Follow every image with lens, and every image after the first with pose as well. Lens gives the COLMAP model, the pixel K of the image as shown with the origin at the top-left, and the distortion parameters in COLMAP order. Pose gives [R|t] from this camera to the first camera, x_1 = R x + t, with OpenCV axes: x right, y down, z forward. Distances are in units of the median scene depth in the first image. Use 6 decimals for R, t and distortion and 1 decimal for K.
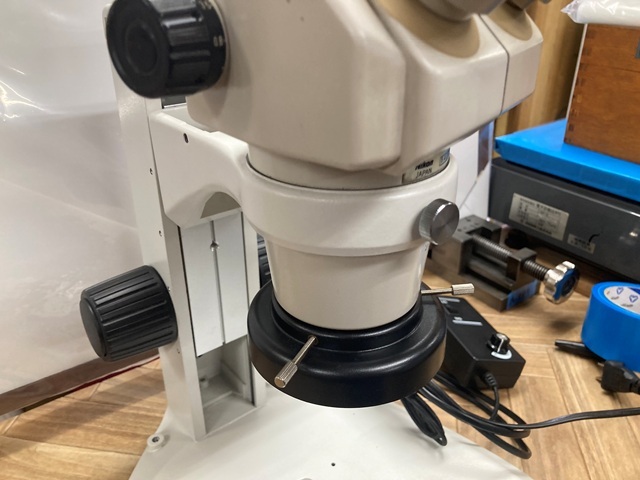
lens RADIAL K [[523.3, 0, 318.7], [0, 523.3, 240.2], [0, 0, 1]] dist [0.004347, -0.003367]
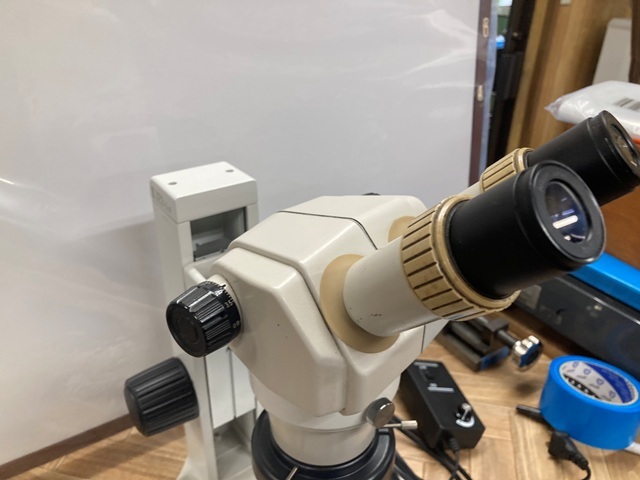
lens RADIAL K [[528.4, 0, 321.9], [0, 528.4, 240.2], [0, 0, 1]] dist [-0.002638, 0.002112]
pose [[0.998783, 0.043117, -0.023931, 0.032193], [-0.042062, 0.998190, 0.042994, -0.233250], [0.025741, -0.041935, 0.998789, -0.196198]]
